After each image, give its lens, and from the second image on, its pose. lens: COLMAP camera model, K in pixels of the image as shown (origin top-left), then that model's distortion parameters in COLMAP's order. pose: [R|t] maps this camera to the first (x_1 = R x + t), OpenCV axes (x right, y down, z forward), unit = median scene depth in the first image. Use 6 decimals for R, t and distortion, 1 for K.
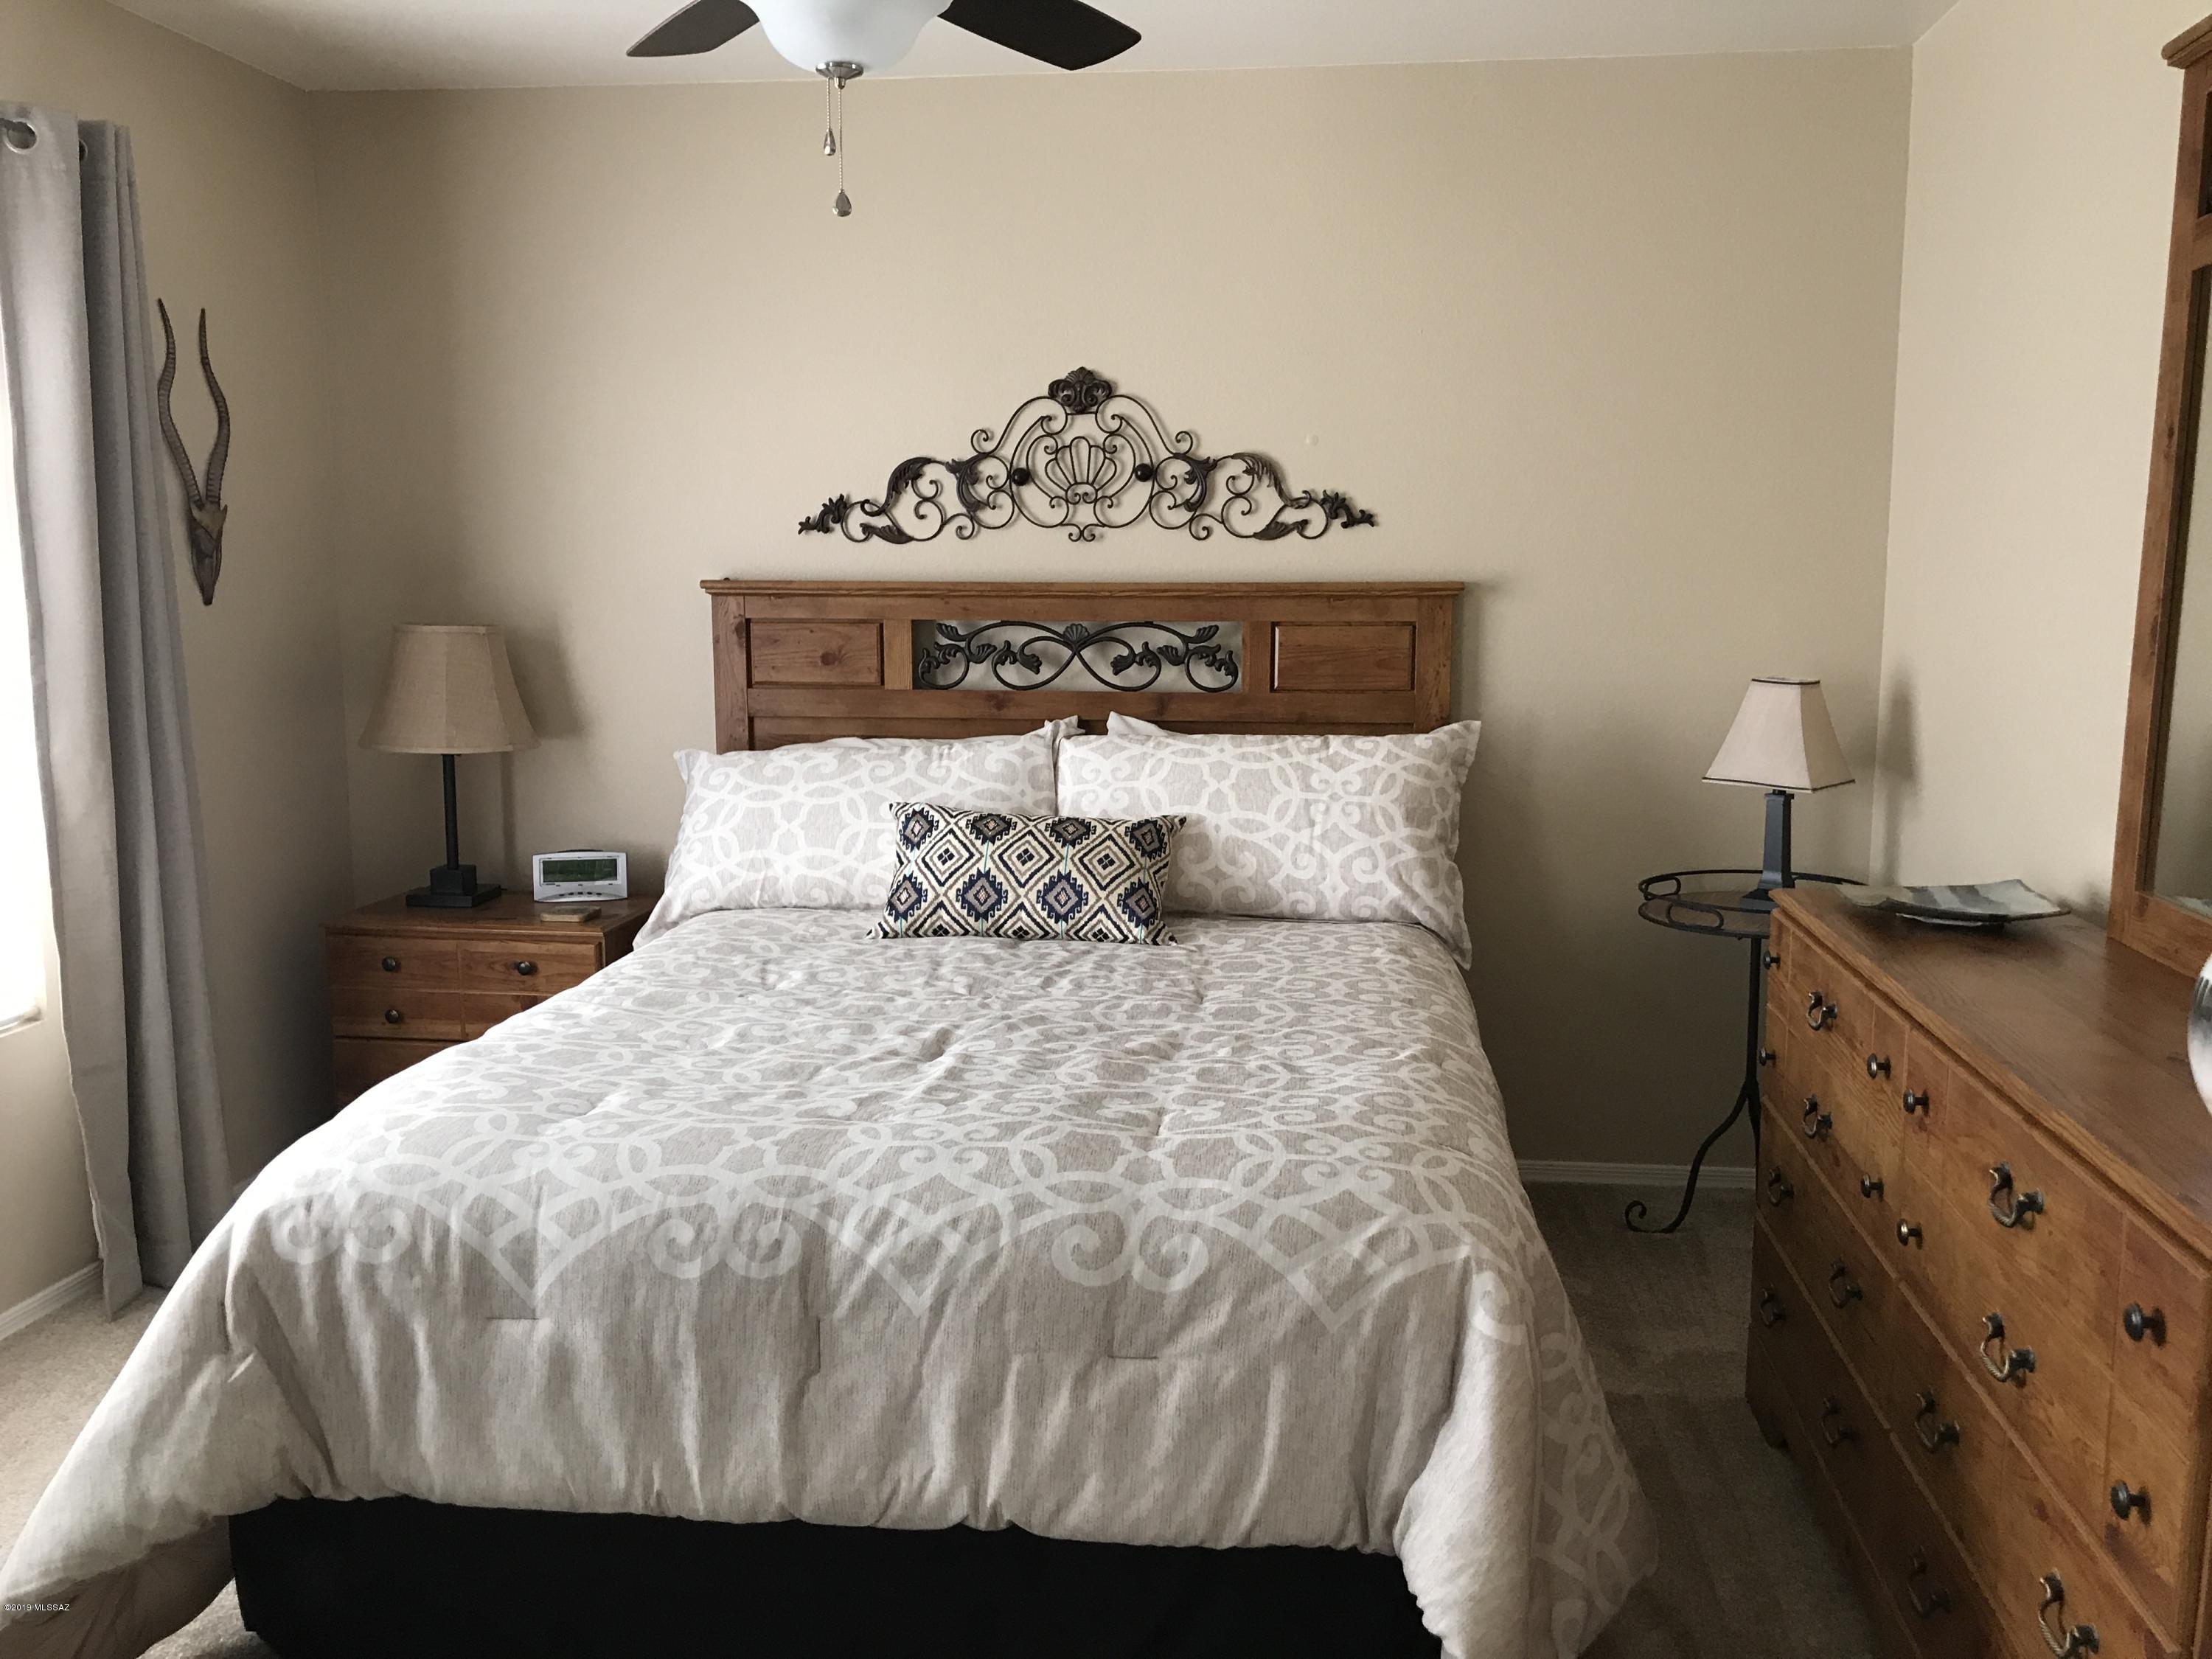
lens RADIAL K [[1856.7, 0, 1106.0], [0, 1856.7, 829.5], [0, 0, 1]] dist [-0.012033, -0.001740]
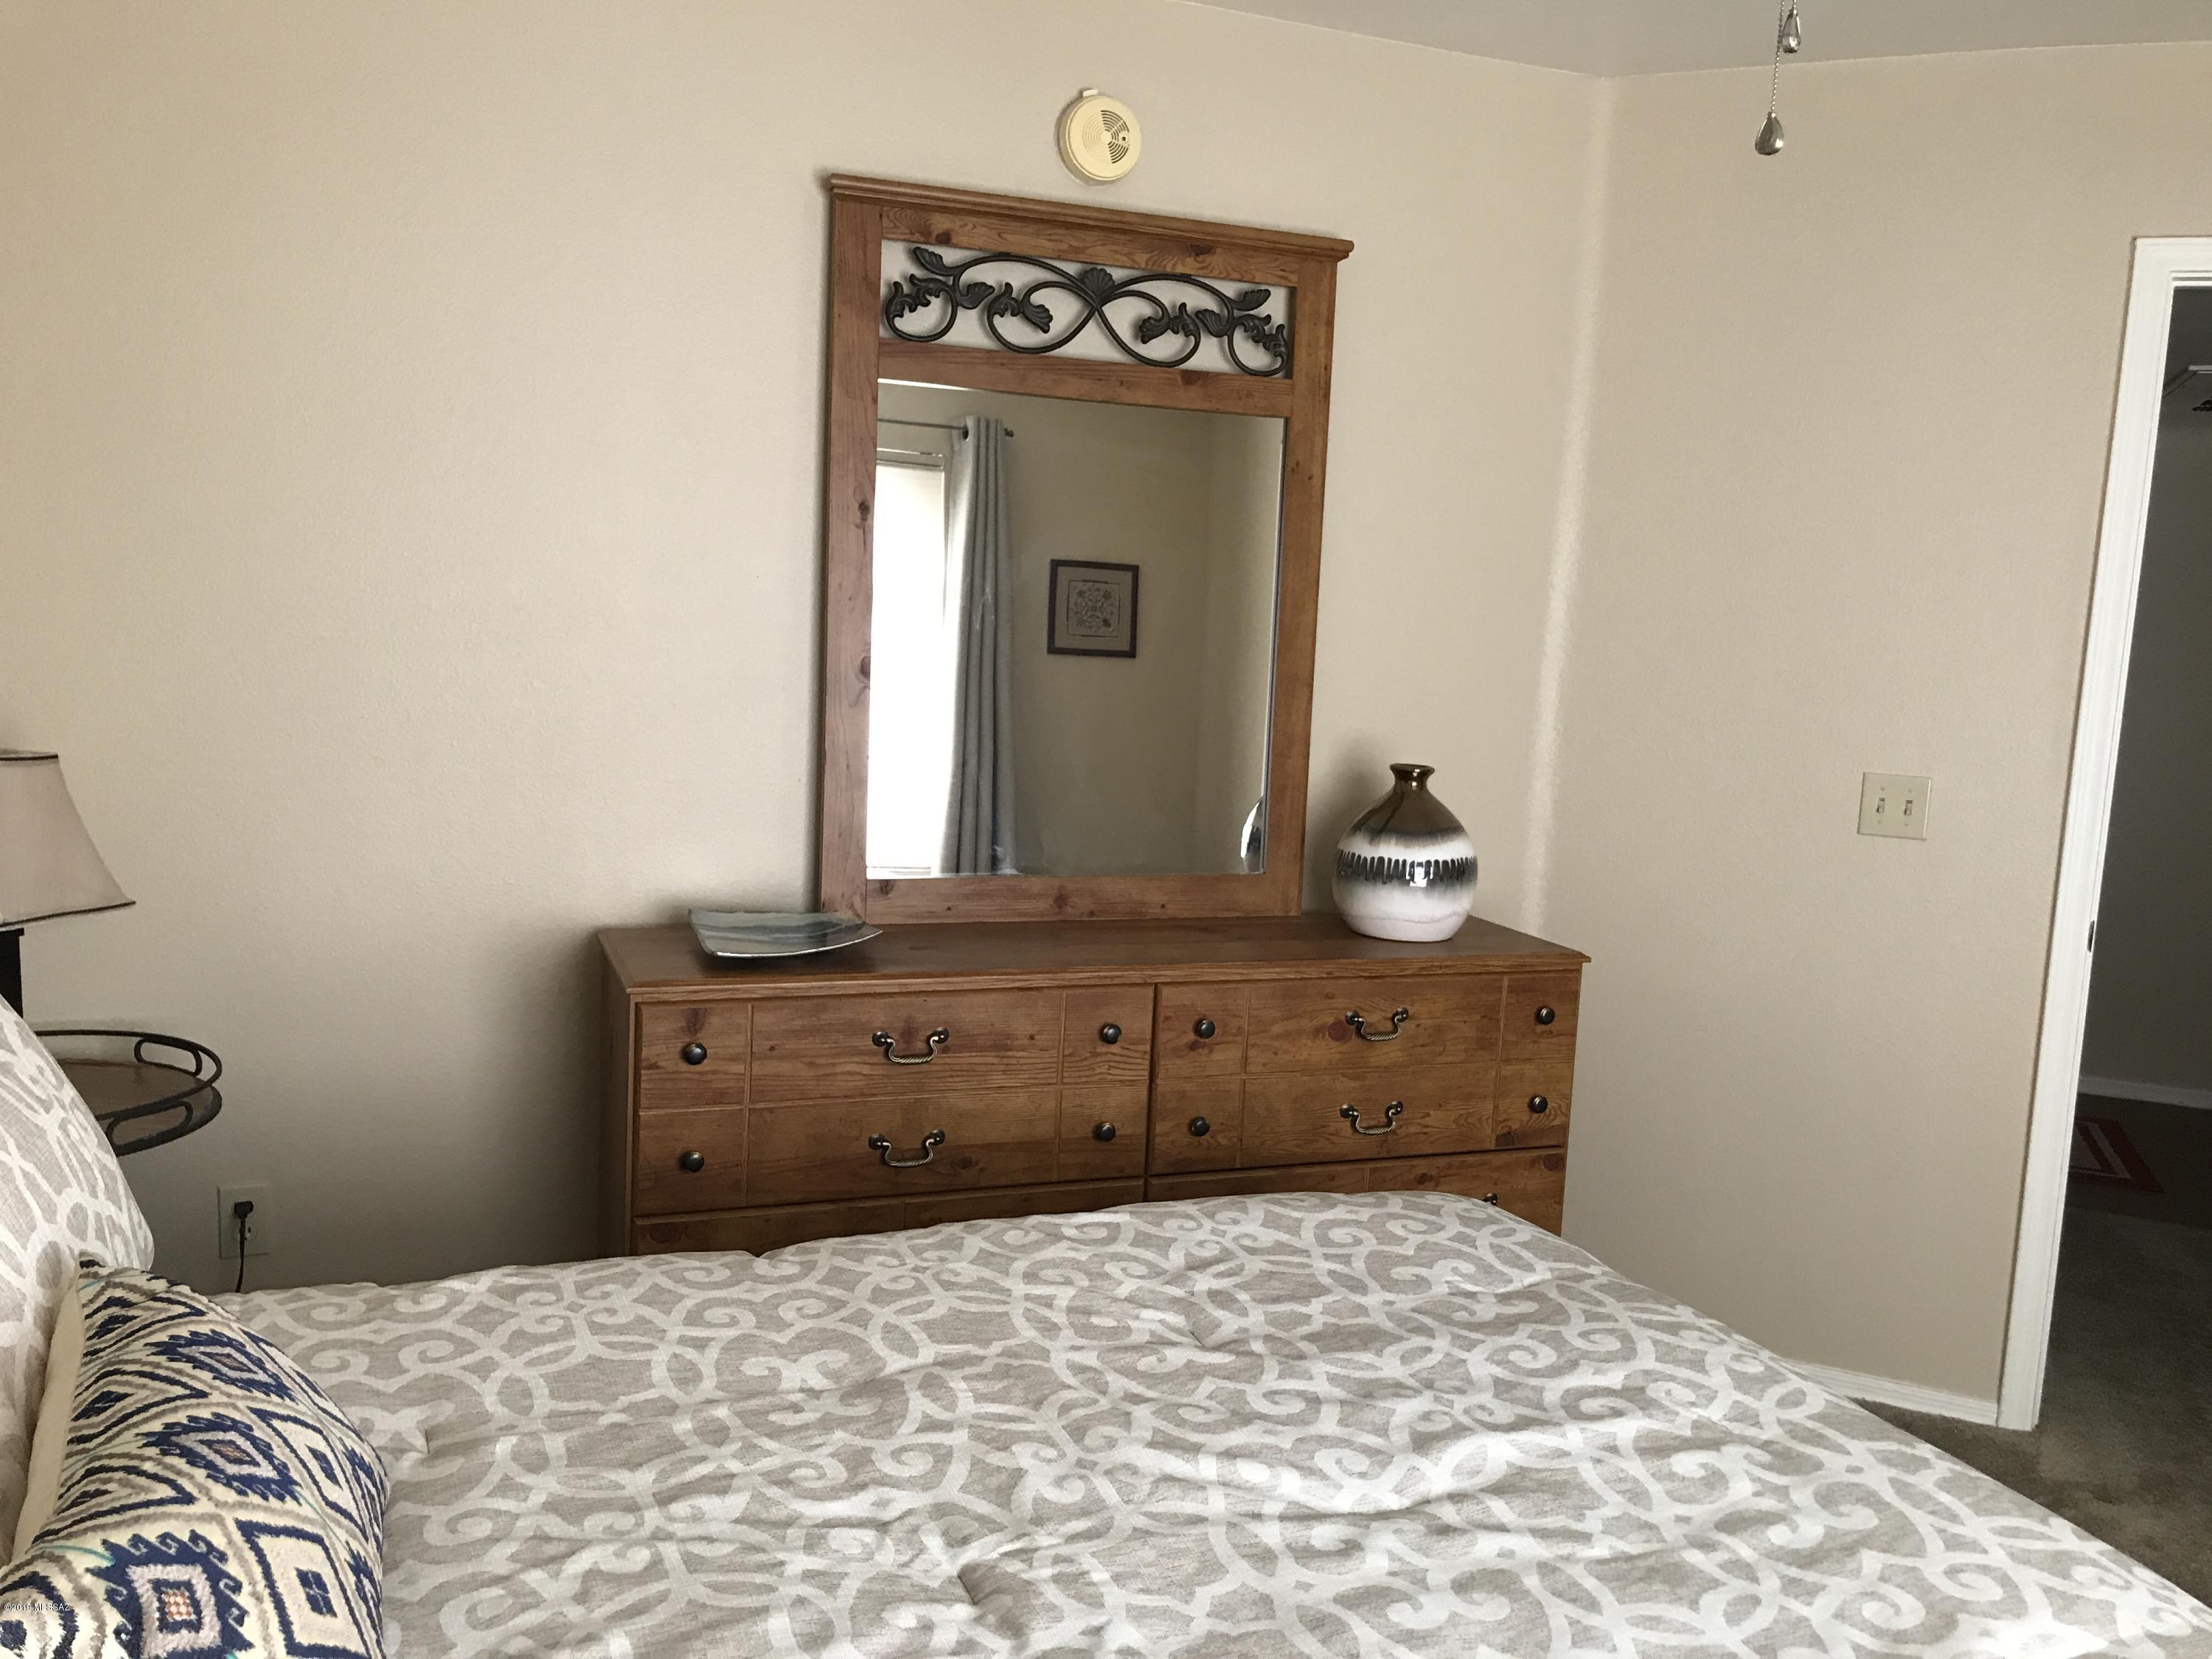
lens RADIAL K [[1856.7, 0, 1106.0], [0, 1856.7, 829.5], [0, 0, 1]] dist [-0.012033, -0.001740]
pose [[-0.485109, -0.151367, 0.861253, -0.570574], [0.071494, 0.974742, 0.211582, -0.241011], [-0.871526, 0.164215, -0.462034, 1.429801]]
